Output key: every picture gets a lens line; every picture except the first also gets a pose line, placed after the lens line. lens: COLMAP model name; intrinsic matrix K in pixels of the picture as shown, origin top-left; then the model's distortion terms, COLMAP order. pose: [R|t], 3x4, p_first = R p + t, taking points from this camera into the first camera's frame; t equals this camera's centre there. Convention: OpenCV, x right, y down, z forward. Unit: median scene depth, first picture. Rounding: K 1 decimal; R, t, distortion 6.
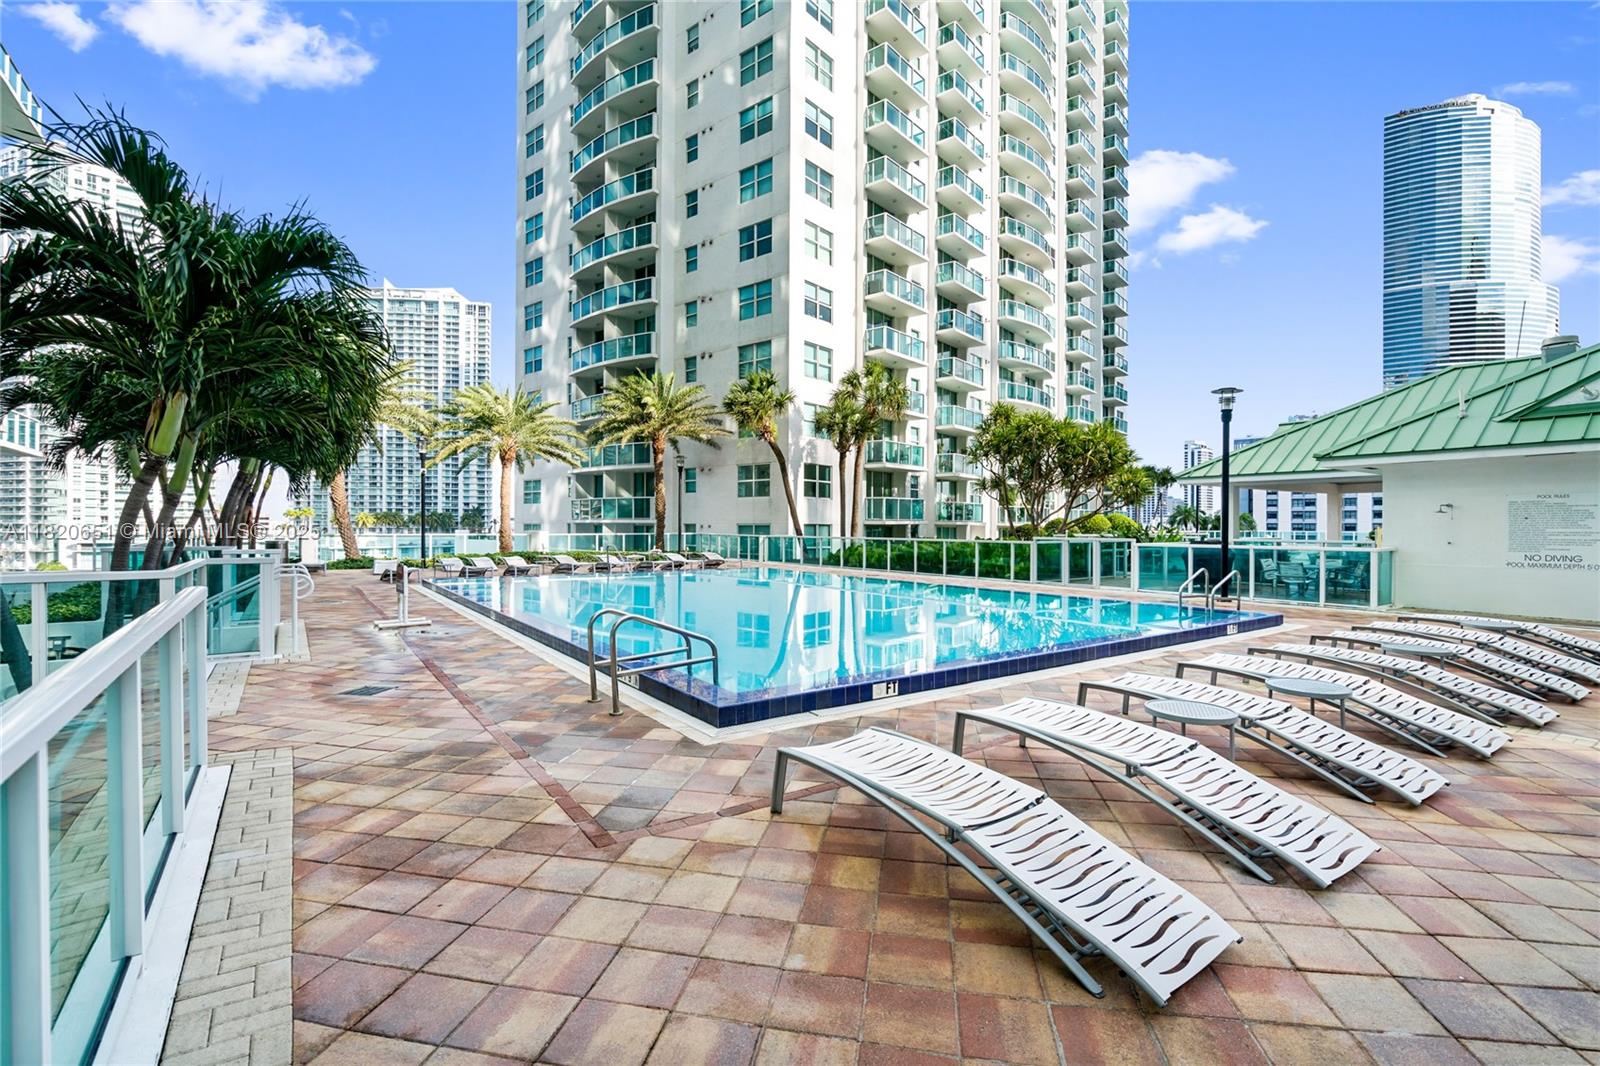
lens RADIAL K [[727.5, 0, 800.0], [0, 727.5, 533.0], [0, 0, 1]] dist [-0.004423, -0.000045]
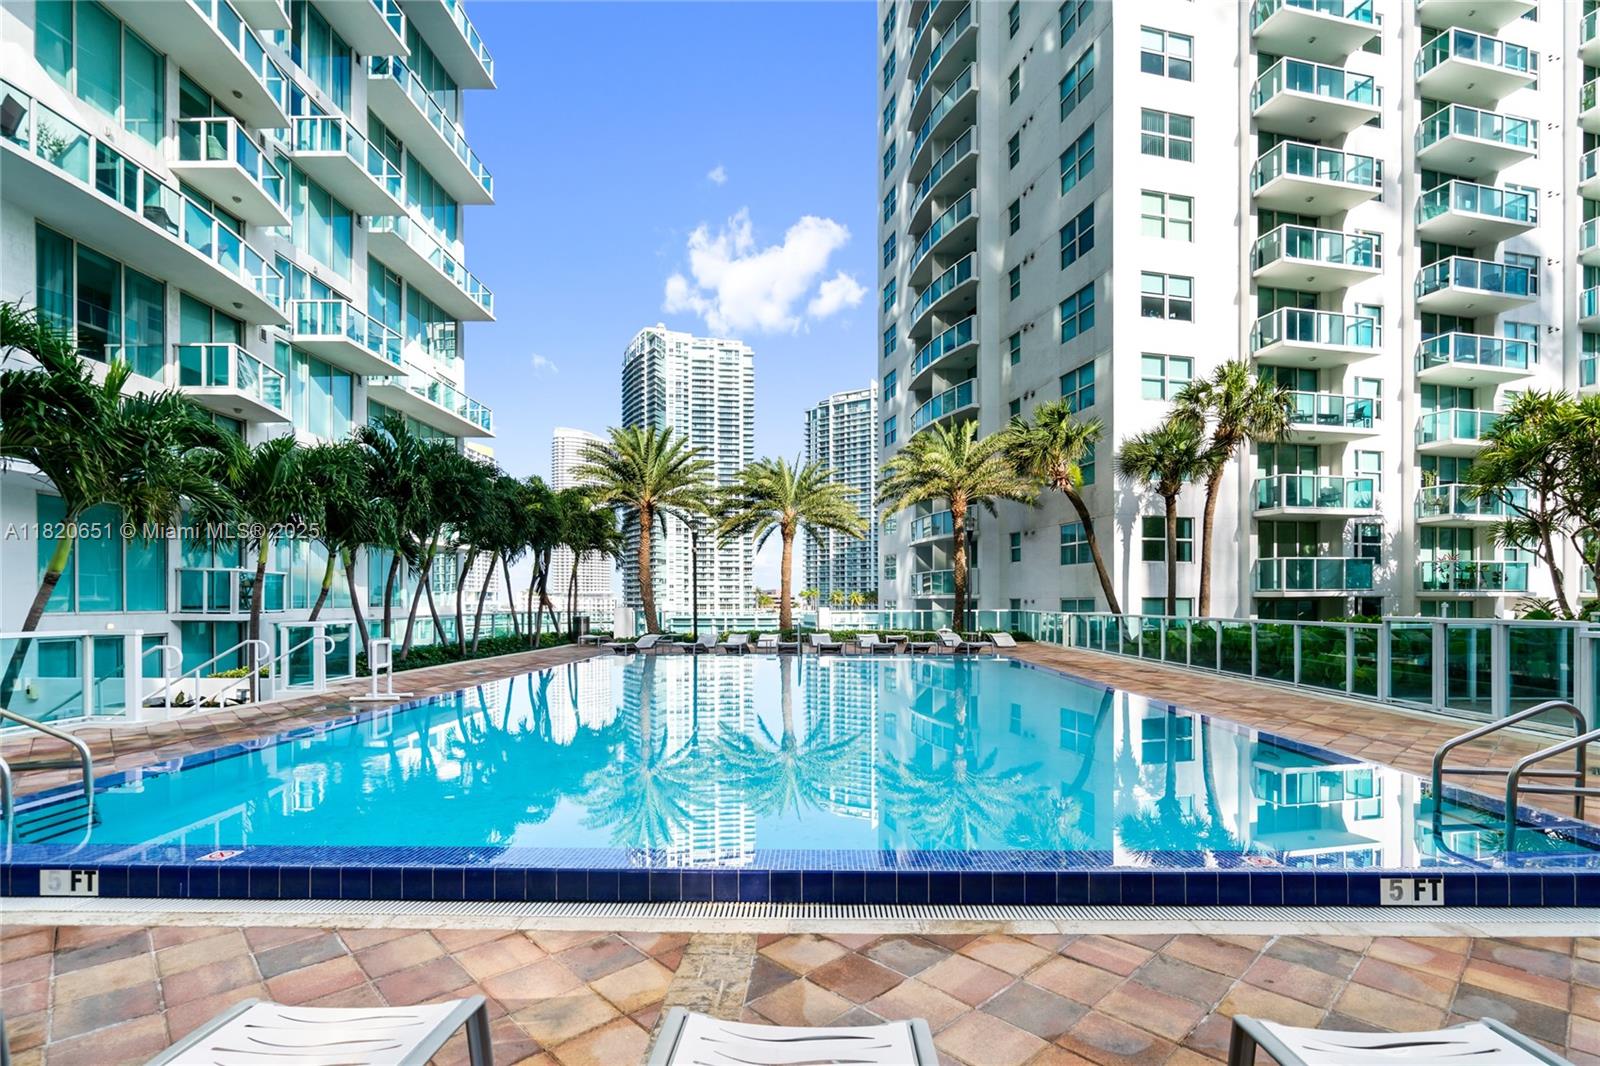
lens RADIAL K [[755.6, 0, 803.8], [0, 755.6, 601.6], [0, 0, 1]] dist [0.000370, 0.000500]
pose [[0.801033, -0.003709, -0.598609, 0.176444], [-0.004009, 0.999925, -0.011560, 0.001589], [0.598607, 0.011660, 0.800958, 0.161736]]
